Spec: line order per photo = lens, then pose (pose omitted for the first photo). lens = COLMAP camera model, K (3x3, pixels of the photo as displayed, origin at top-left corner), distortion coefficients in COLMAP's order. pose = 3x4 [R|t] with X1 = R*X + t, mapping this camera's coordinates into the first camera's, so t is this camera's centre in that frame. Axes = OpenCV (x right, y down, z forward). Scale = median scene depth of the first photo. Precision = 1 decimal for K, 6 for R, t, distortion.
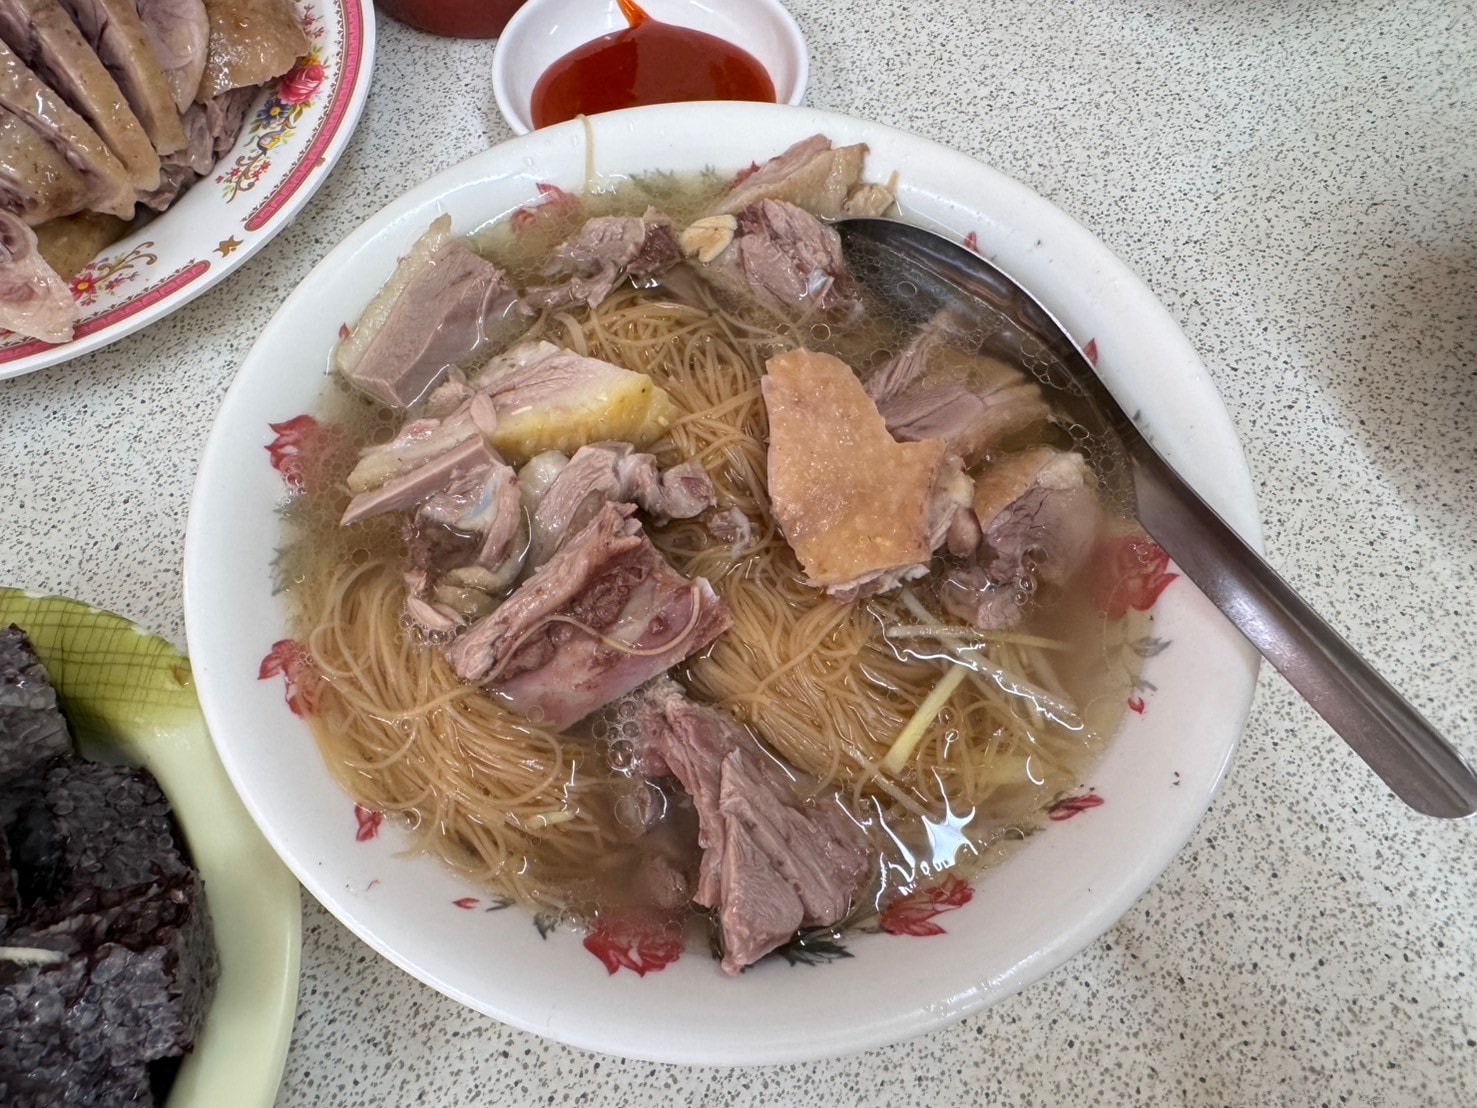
lens RADIAL K [[1049.3, 0, 670.0], [0, 1049.3, 560.7], [0, 0, 1]] dist [0.001320, -0.000028]
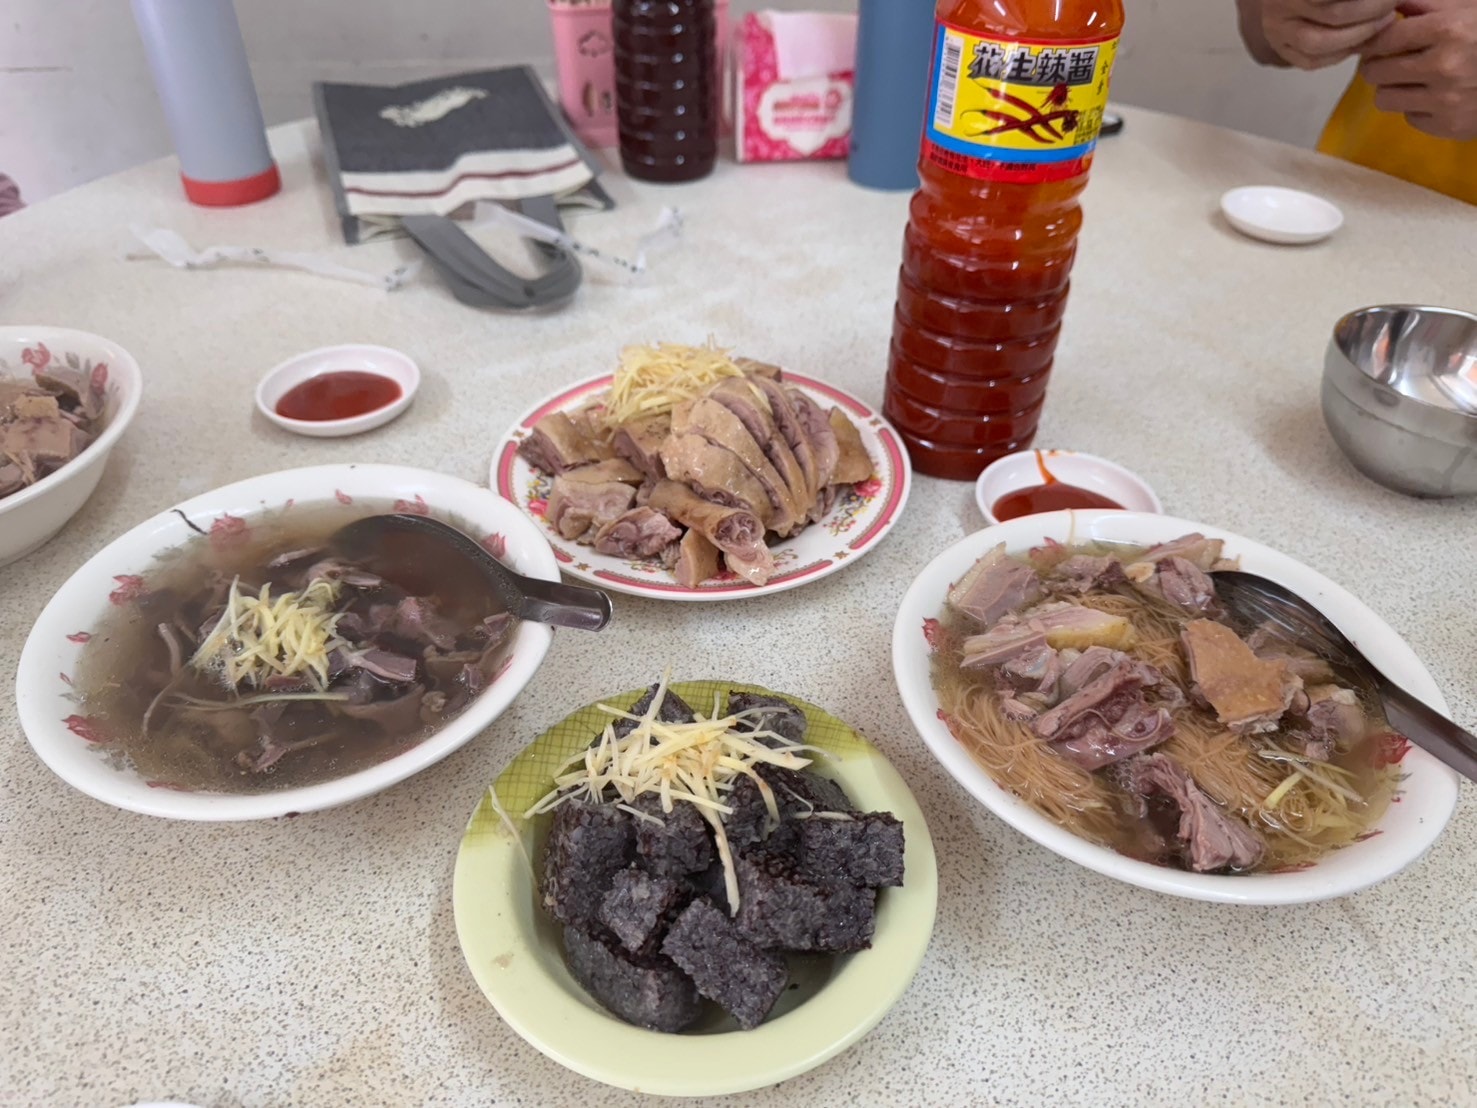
lens RADIAL K [[1085.5, 0, 742.2], [0, 1085.5, 568.7], [0, 0, 1]] dist [-0.022050, 0.008482]
pose [[0.985381, 0.132084, -0.107606, -0.499824], [-0.165030, 0.896883, -0.410324, 0.660803], [0.042313, 0.422084, 0.905569, -0.876299]]
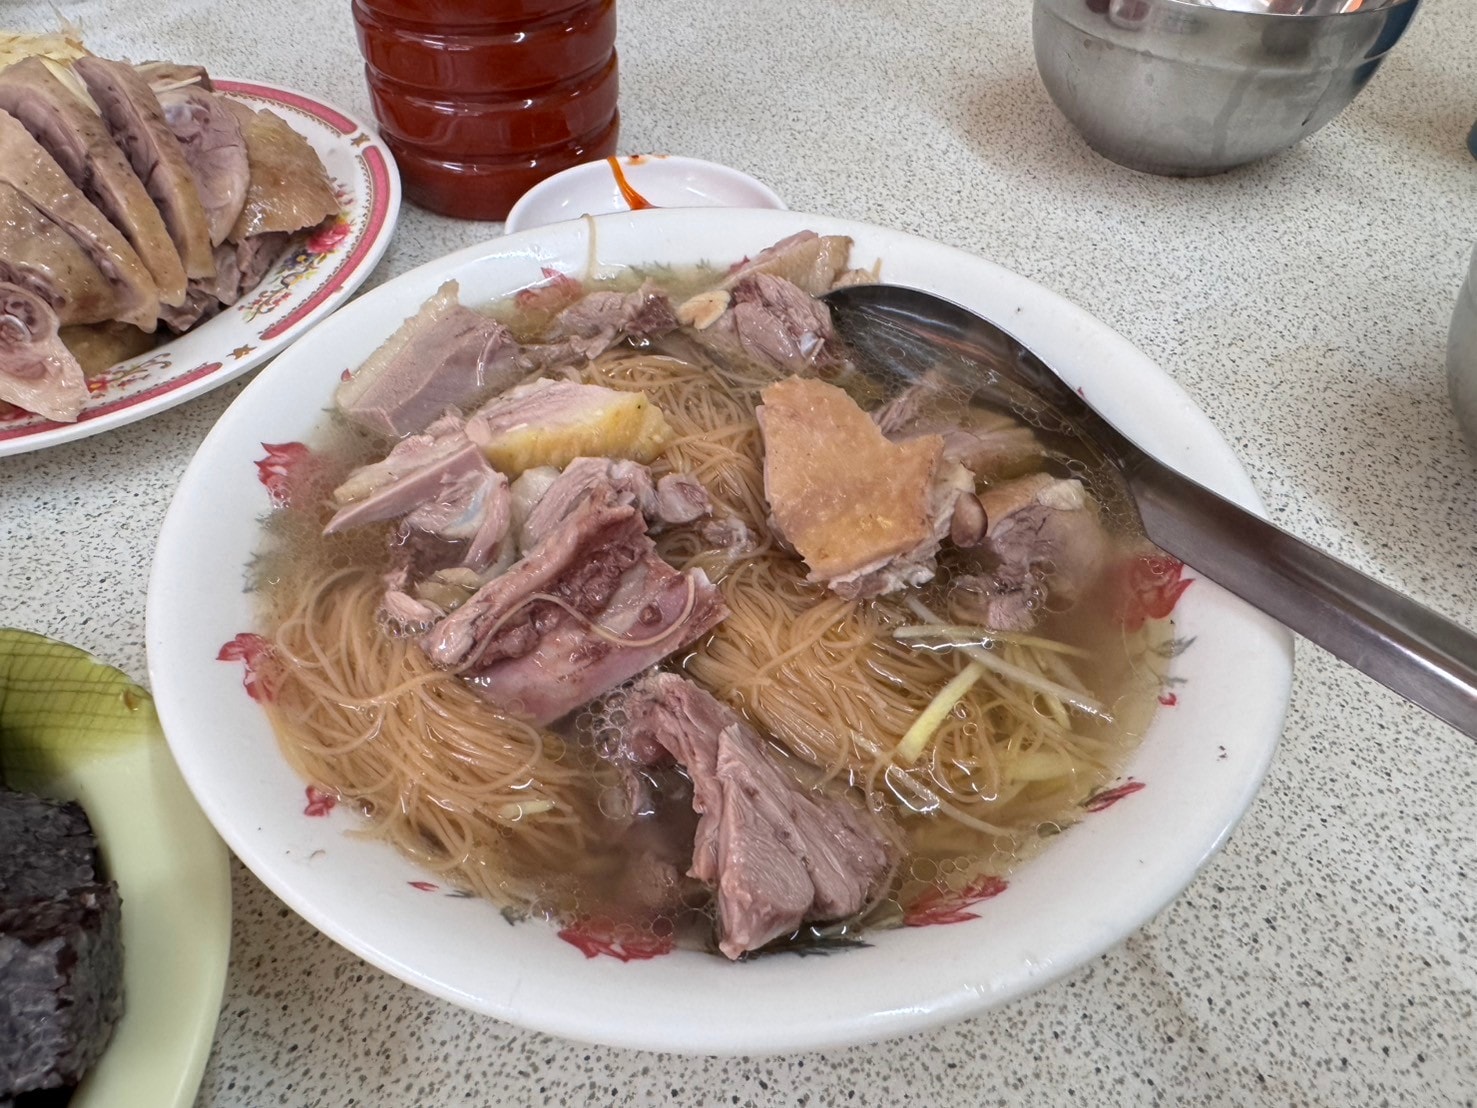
lens RADIAL K [[1049.3, 0, 670.0], [0, 1049.3, 560.7], [0, 0, 1]] dist [0.001320, -0.000028]
pose [[0.999892, 0.013040, 0.006844, -0.000620], [-0.010528, 0.957871, -0.287005, 0.250418], [-0.010299, 0.286902, 0.957905, 0.074484]]
